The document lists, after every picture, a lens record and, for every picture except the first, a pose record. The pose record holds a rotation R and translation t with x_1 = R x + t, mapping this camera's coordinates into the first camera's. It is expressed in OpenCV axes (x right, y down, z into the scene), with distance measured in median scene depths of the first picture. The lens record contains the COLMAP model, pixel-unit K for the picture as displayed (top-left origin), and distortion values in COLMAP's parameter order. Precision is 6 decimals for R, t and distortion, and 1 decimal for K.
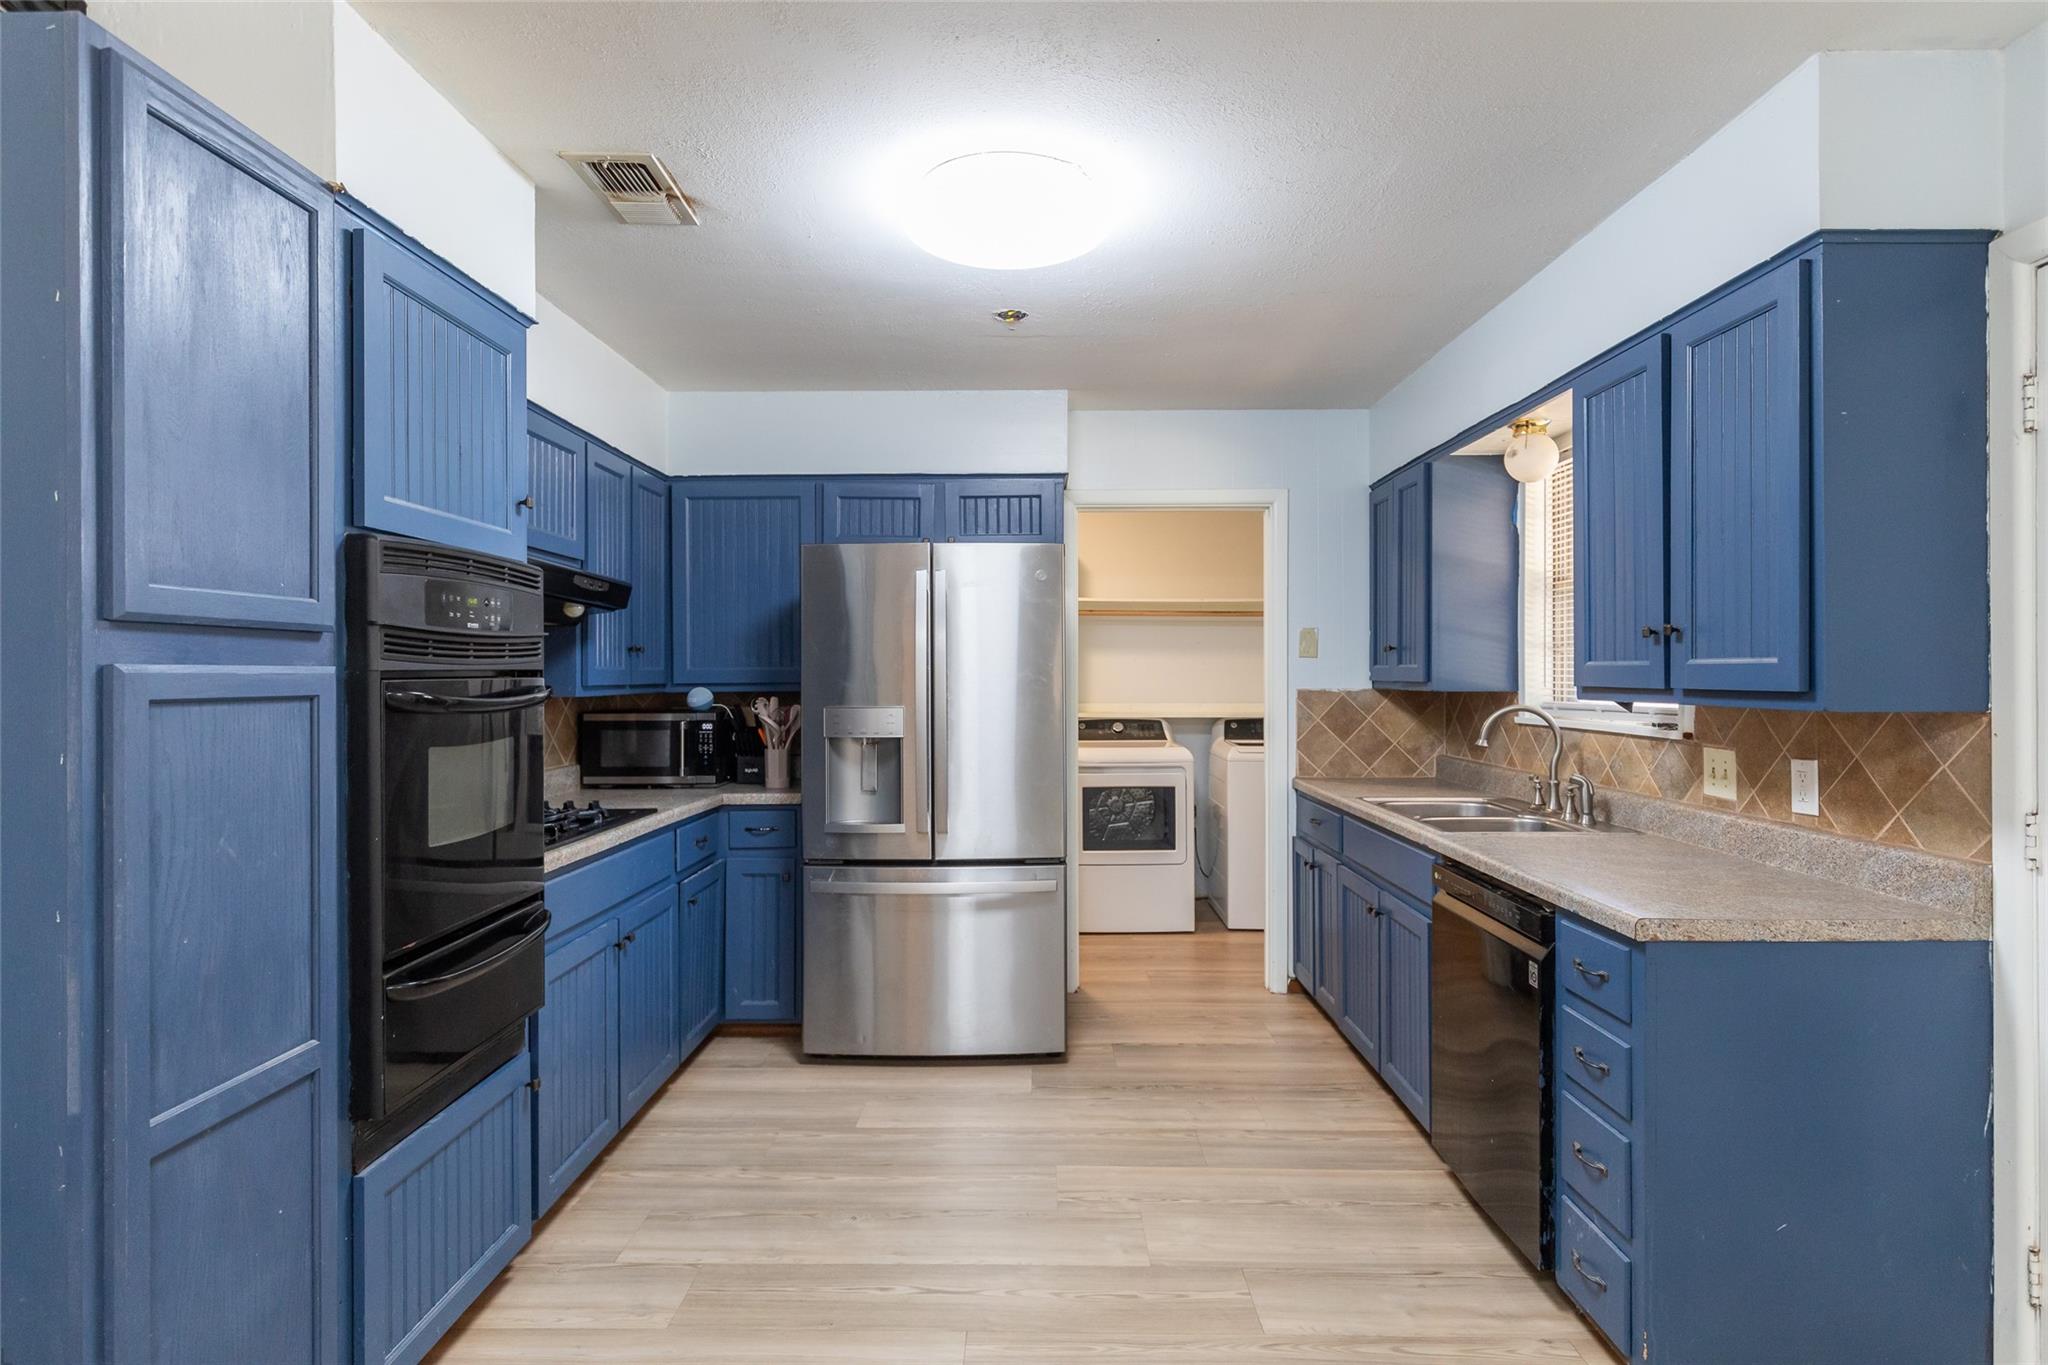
lens RADIAL K [[1071.5, 0, 1022.4], [0, 1071.5, 672.6], [0, 0, 1]] dist [0.003692, 0.001093]
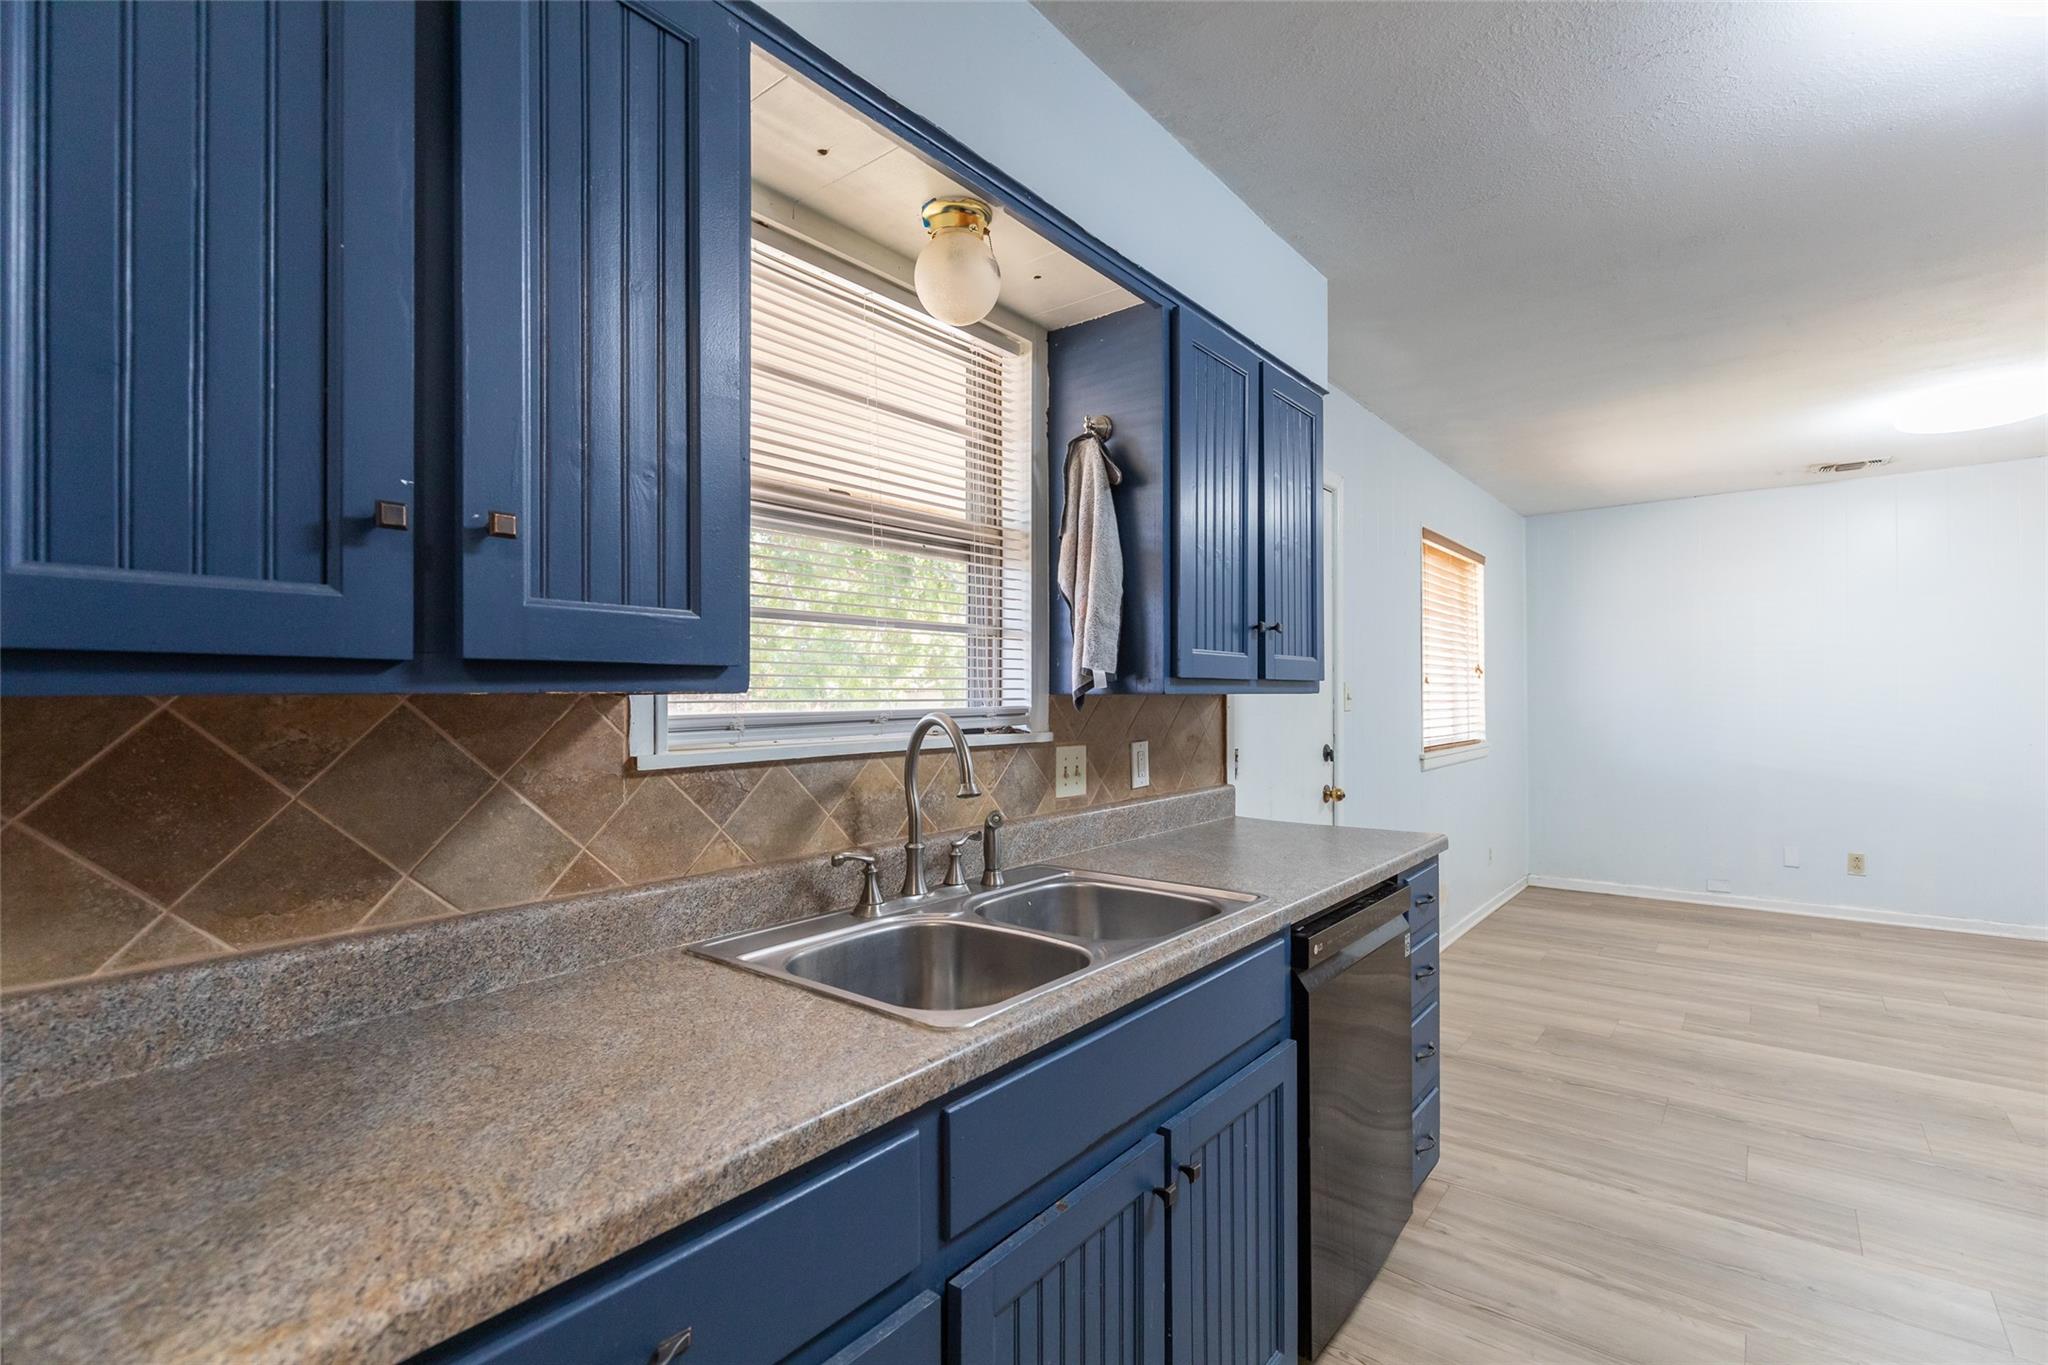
lens RADIAL K [[927.0, 0, 1023.1], [0, 927.0, 686.3], [0, 0, 1]] dist [-0.001964, 0.000436]
pose [[-0.778405, 0.007659, 0.627715, 0.144502], [0.004519, 0.999968, -0.006597, 0.020469], [-0.627746, -0.002299, -0.778415, 1.464929]]
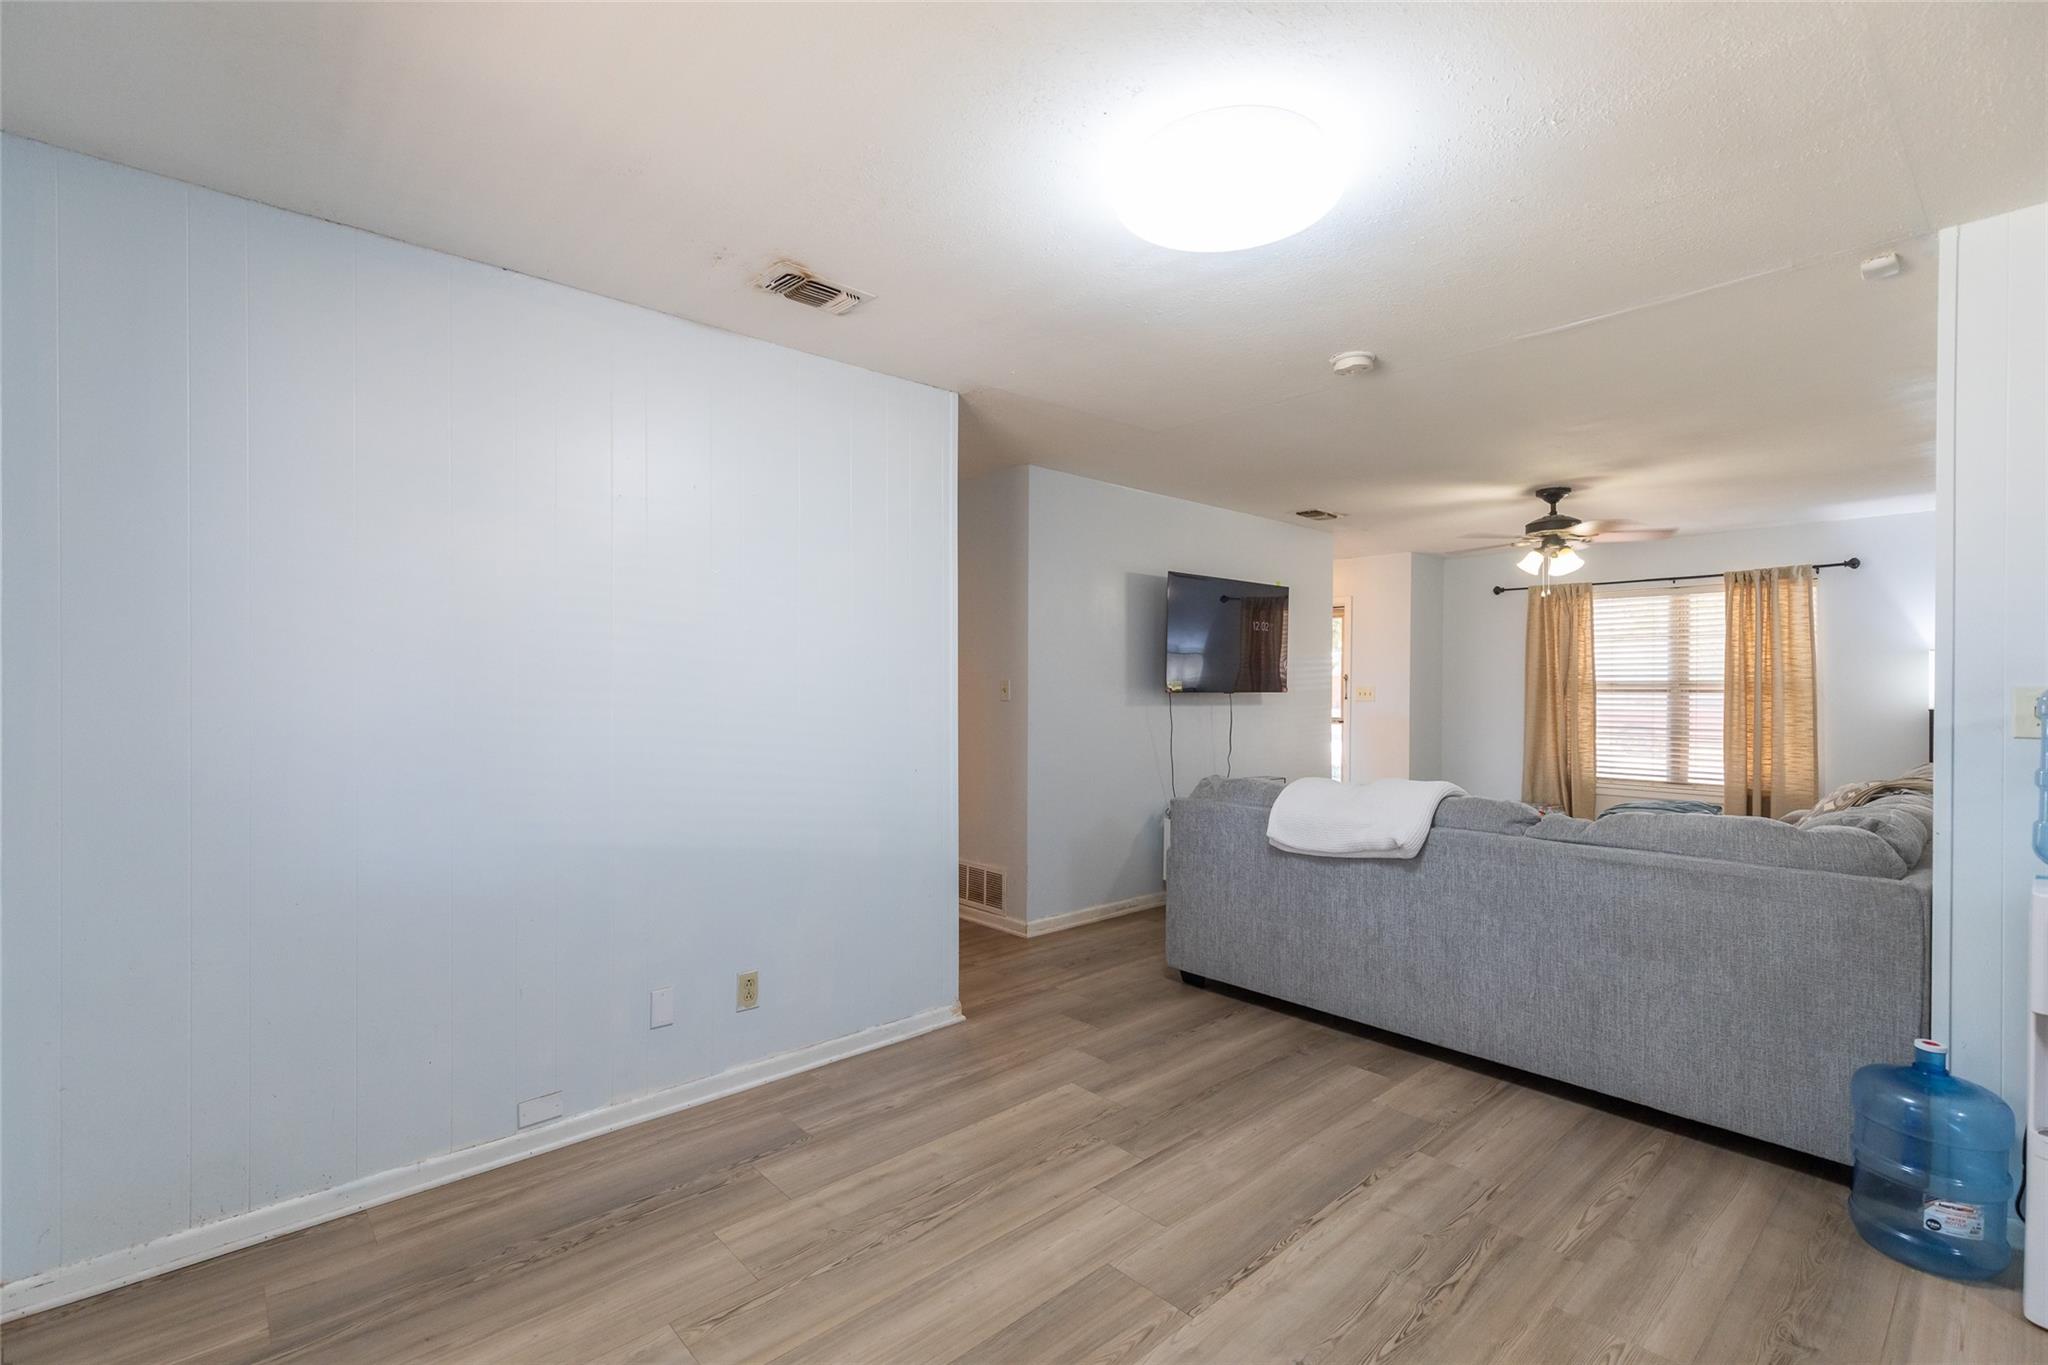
lens RADIAL K [[919.0, 0, 1024.0], [0, 919.0, 682.5], [0, 0, 1]] dist [0.004320, 0.000180]
pose [[-0.737462, -0.004473, -0.675374, 0.466521], [-0.006230, 0.999981, 0.000180, 0.007716], [0.675360, 0.004340, -0.737476, 0.150004]]
